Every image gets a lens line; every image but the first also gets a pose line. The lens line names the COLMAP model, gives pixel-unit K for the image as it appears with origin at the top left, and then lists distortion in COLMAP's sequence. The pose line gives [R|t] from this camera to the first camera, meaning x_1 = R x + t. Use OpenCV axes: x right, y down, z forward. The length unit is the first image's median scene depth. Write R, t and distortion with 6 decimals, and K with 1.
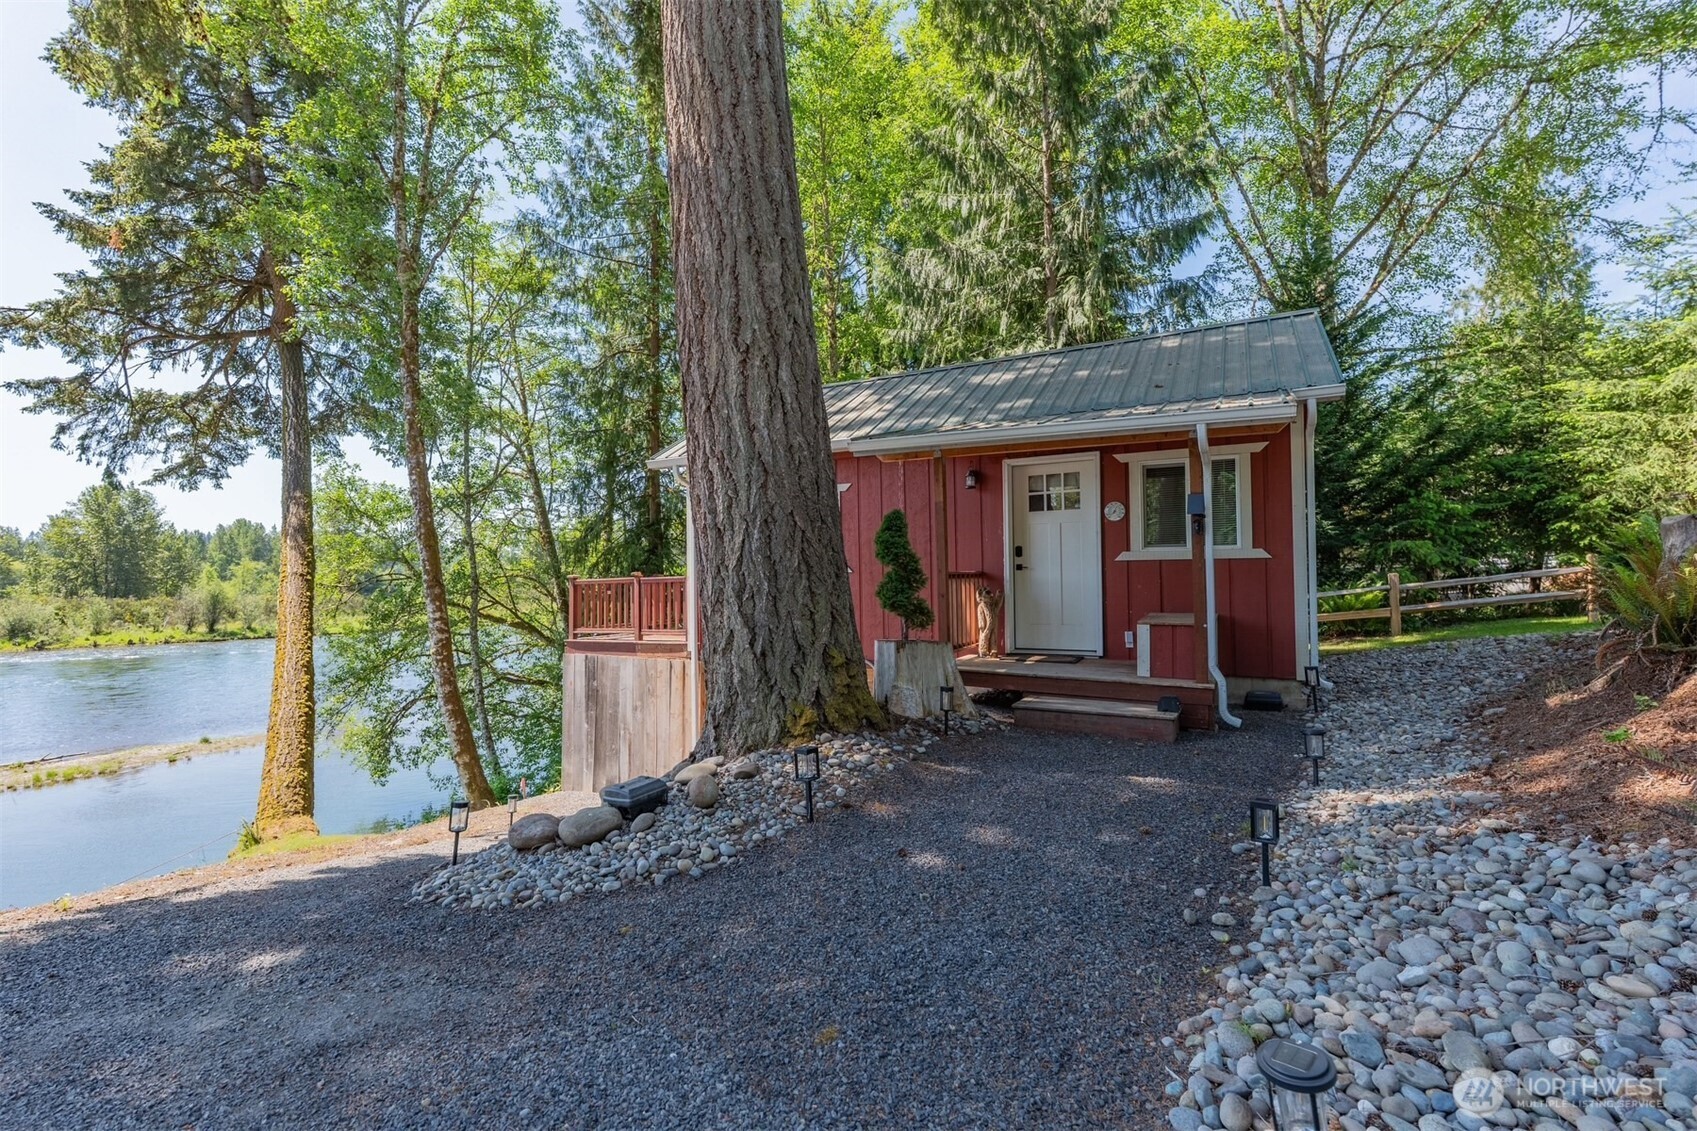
lens RADIAL K [[741.1, 0, 853.3], [0, 741.1, 562.6], [0, 0, 1]] dist [-0.008760, 0.002489]
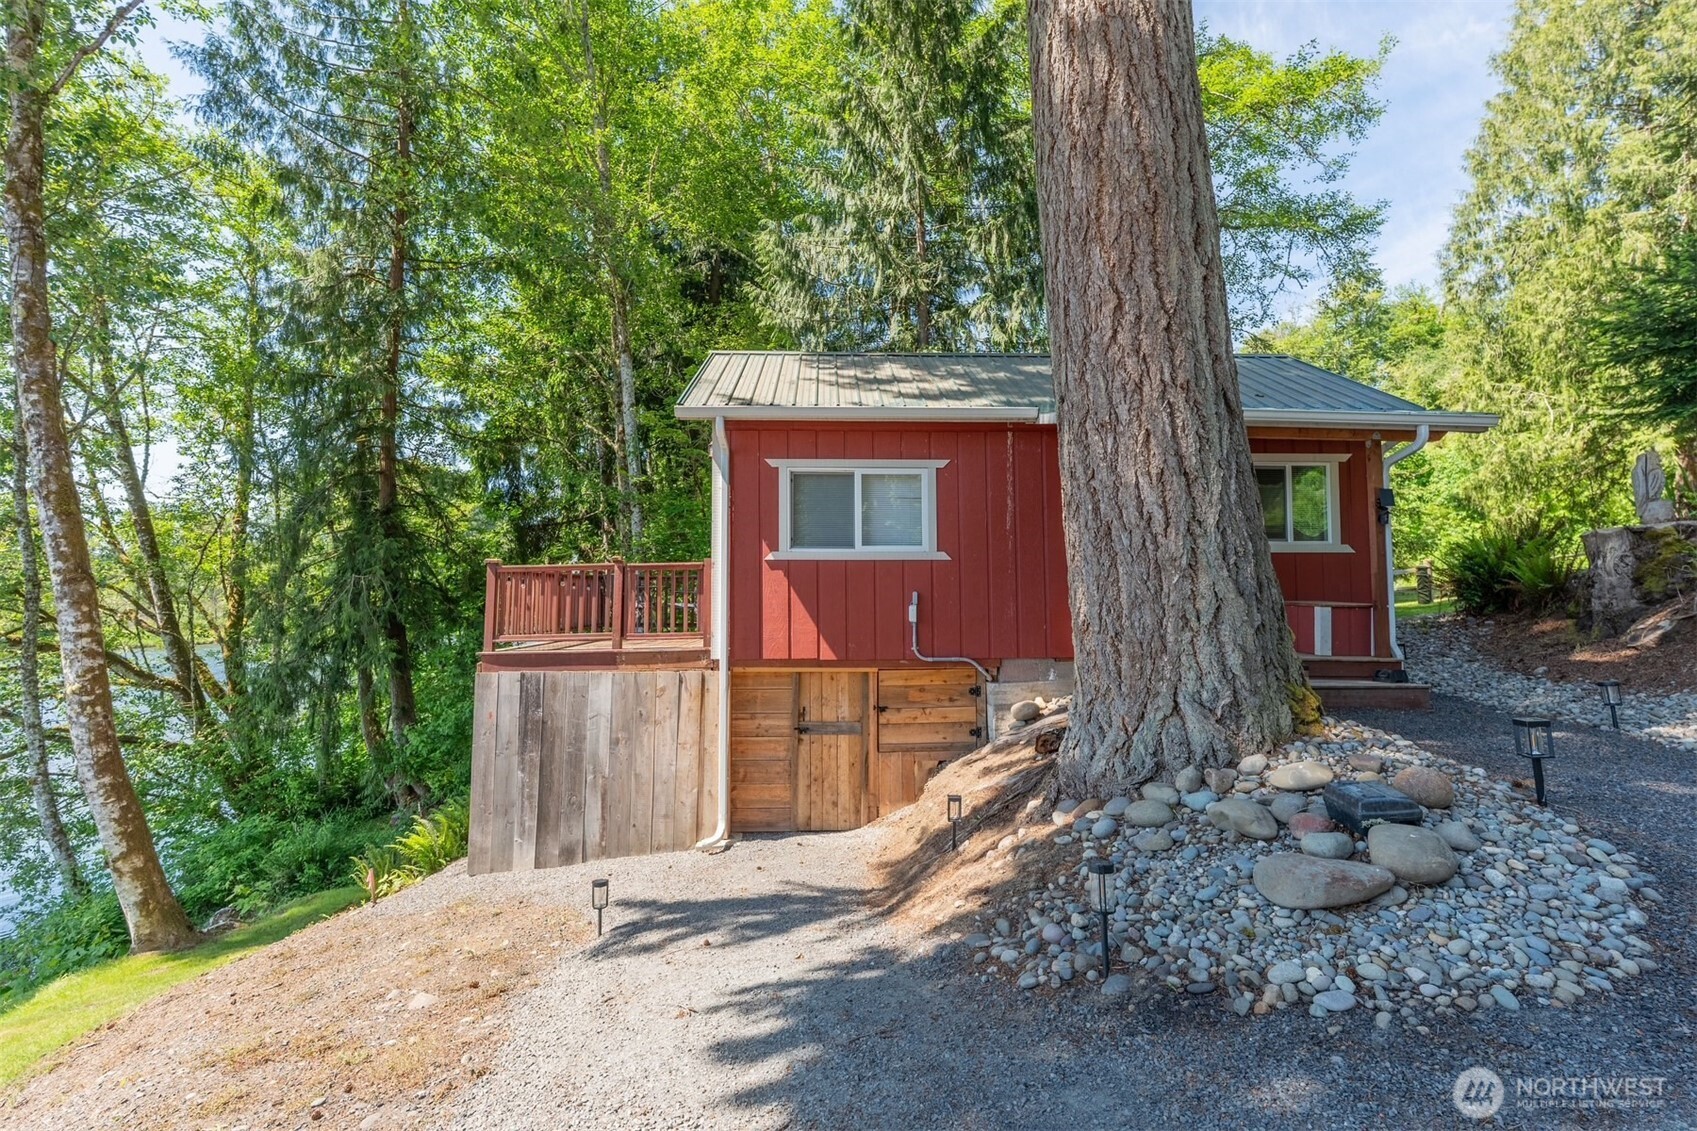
lens RADIAL K [[741.1, 0, 844.4], [0, 741.1, 562.8], [0, 0, 1]] dist [-0.008760, 0.002489]
pose [[0.872744, 0.034280, 0.486974, -0.313267], [-0.017230, 0.999073, -0.039450, 0.030603], [-0.487875, 0.026039, 0.872525, 0.170182]]
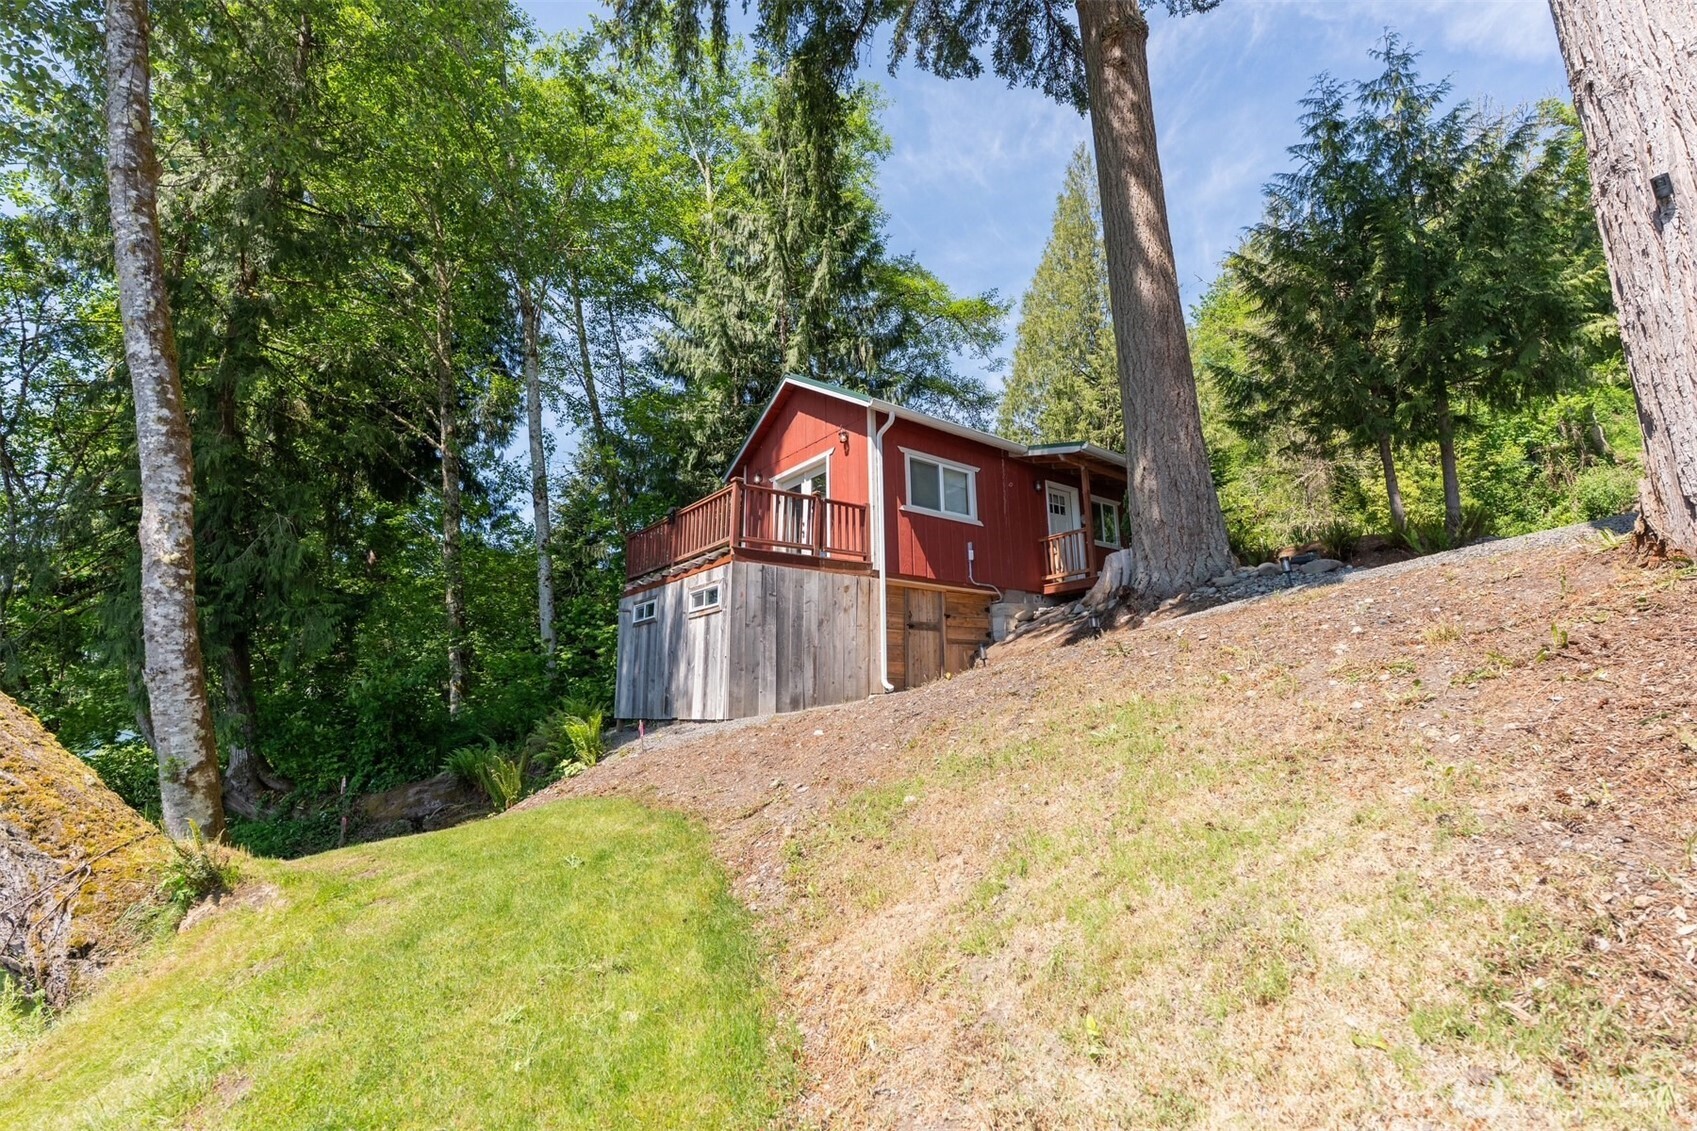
lens RADIAL K [[741.1, 0, 845.8], [0, 741.1, 562.8], [0, 0, 1]] dist [-0.008760, 0.002489]
pose [[0.421617, 0.185058, 0.887689, -0.808654], [-0.005744, 0.979479, -0.201466, 0.218662], [-0.906756, 0.079843, 0.414028, 0.374930]]
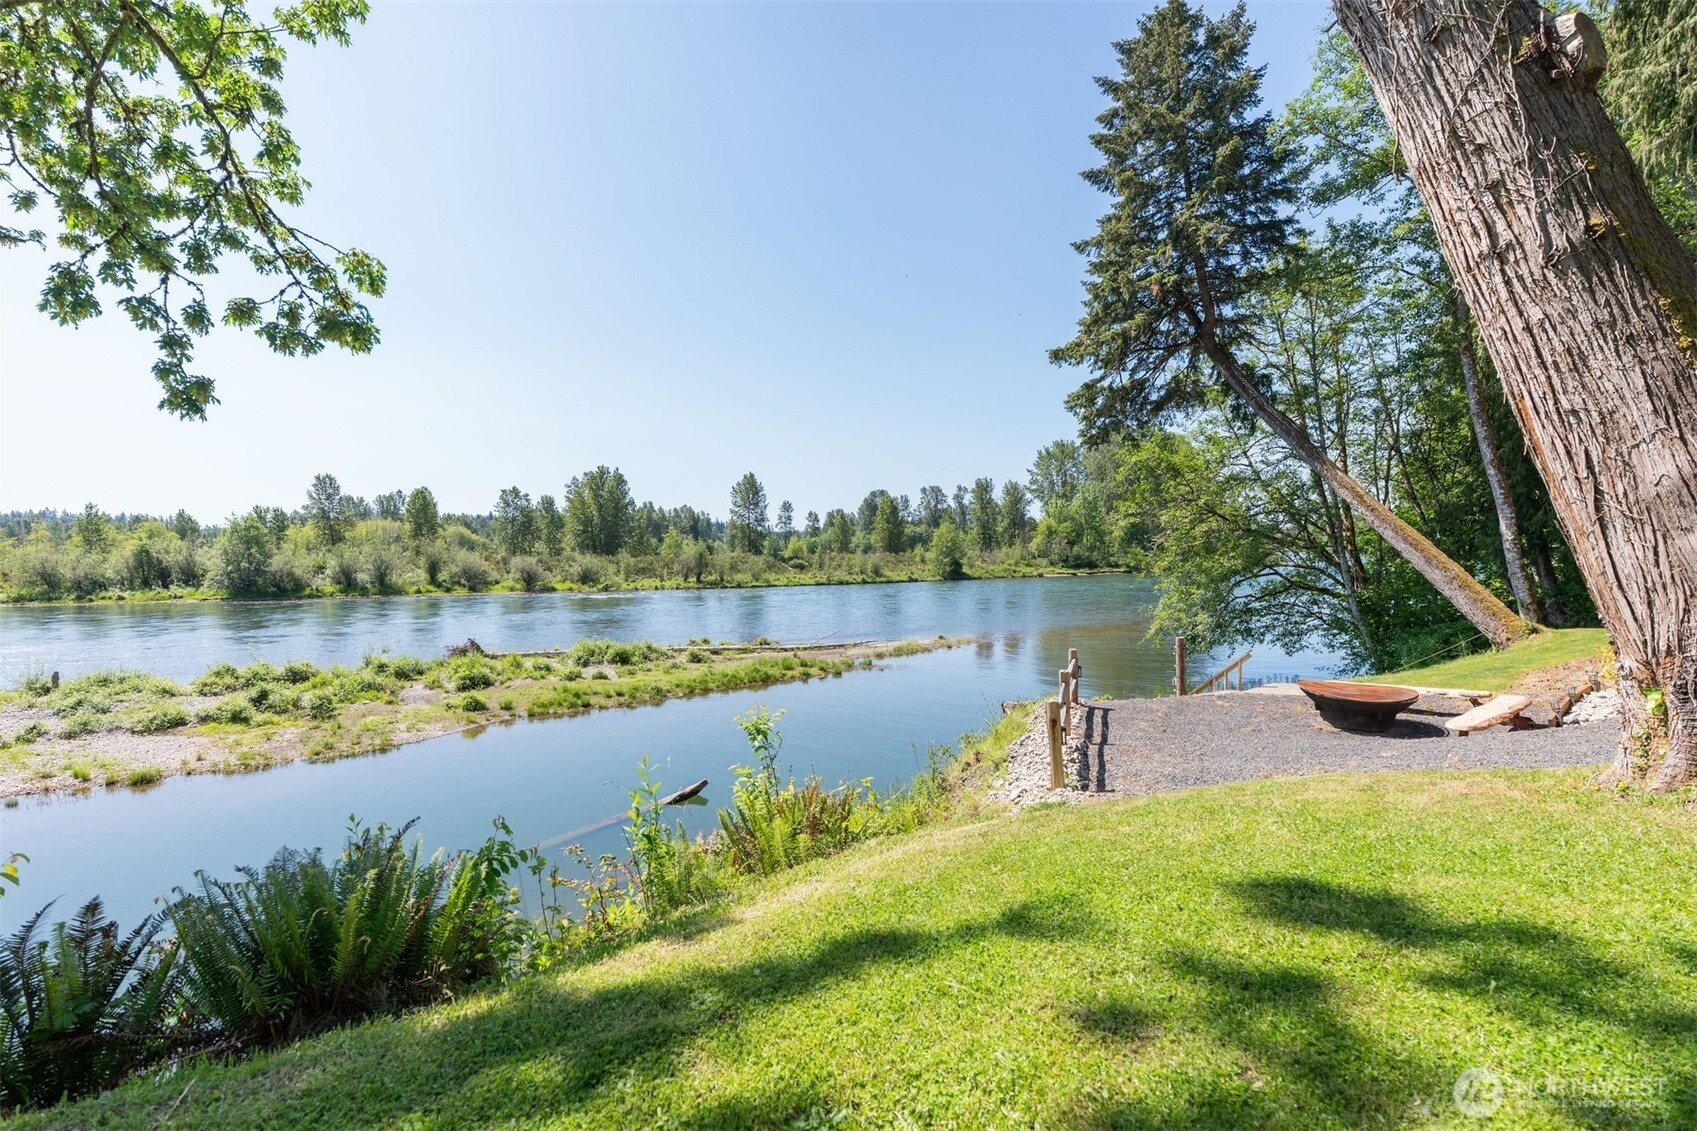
lens RADIAL K [[741.1, 0, 839.6], [0, 741.1, 567.0], [0, 0, 1]] dist [-0.008760, 0.002489]
pose [[0.944364, 0.012630, -0.328660, -1.388624], [-0.000103, 0.999274, 0.038106, 0.120538], [0.328903, -0.035952, 0.943679, -0.947963]]
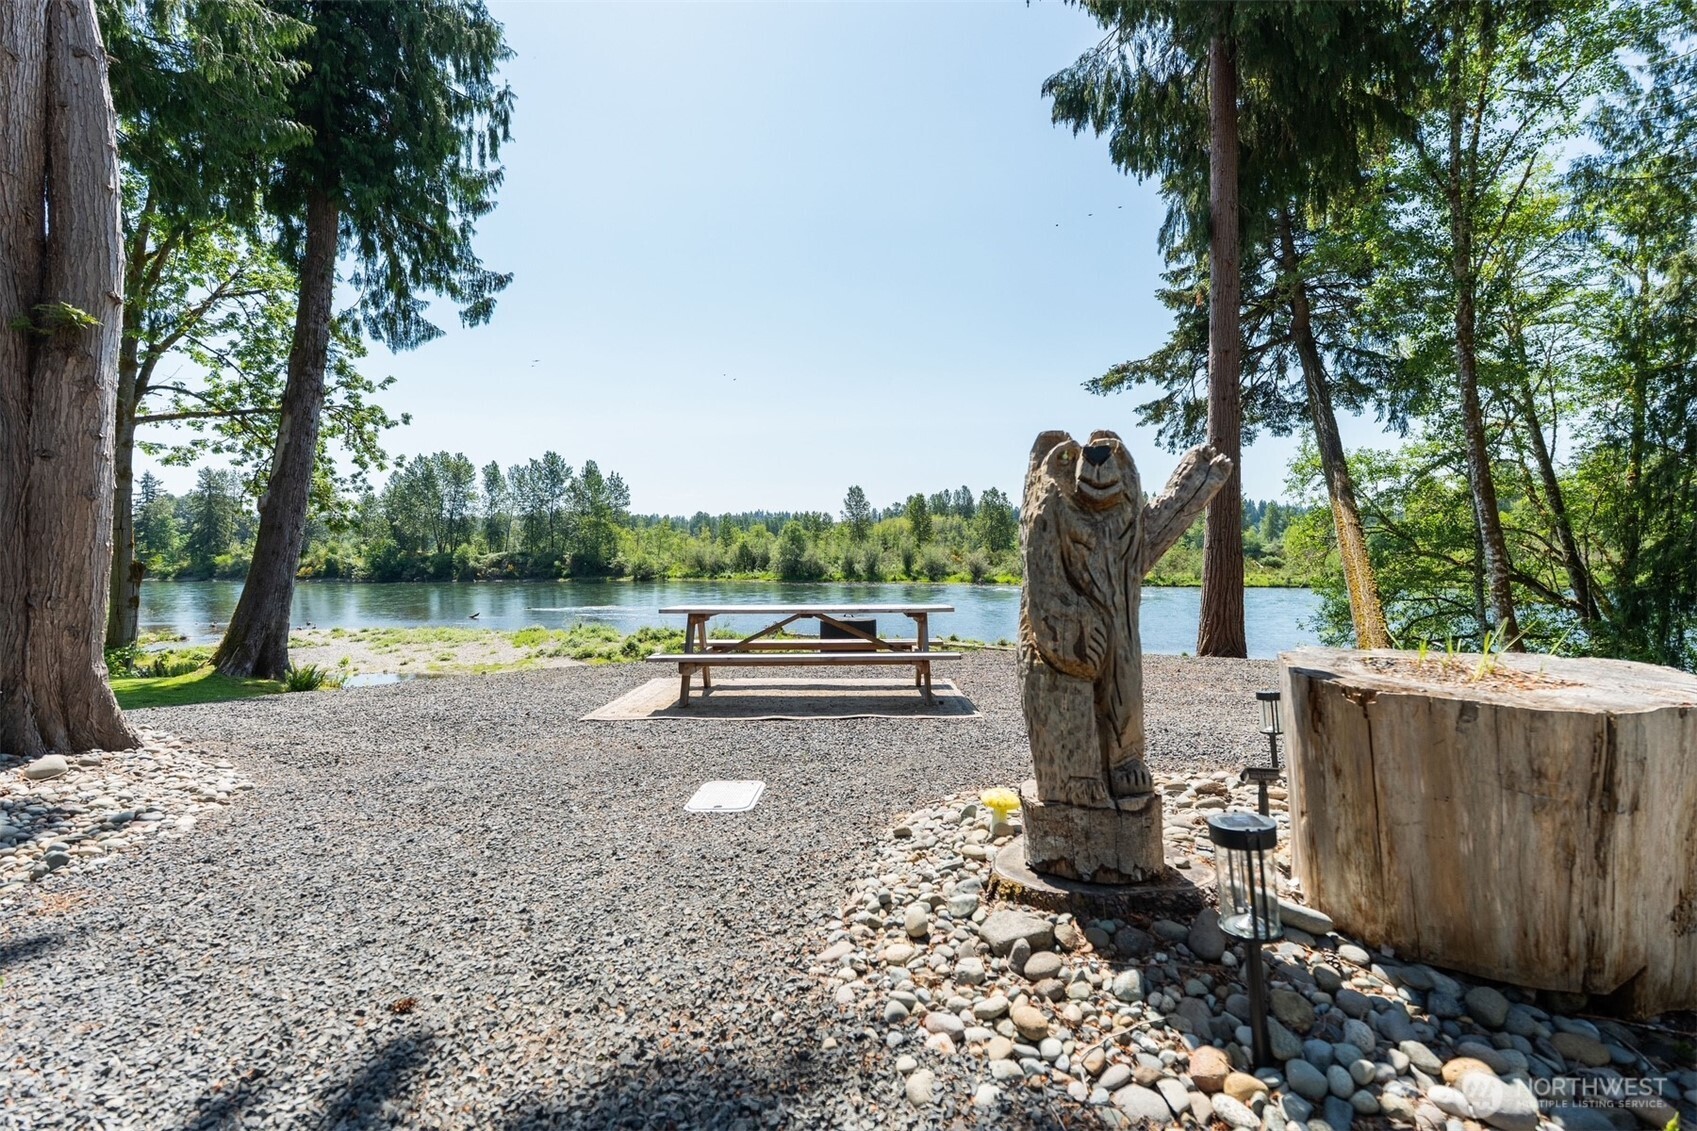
lens RADIAL K [[741.1, 0, 840.8], [0, 741.1, 551.0], [0, 0, 1]] dist [-0.008760, 0.002489]
pose [[0.490975, 0.019524, -0.870955, -0.065405], [0.011938, 0.999504, 0.029135, 0.015457], [0.871092, -0.024702, 0.490499, -0.447212]]
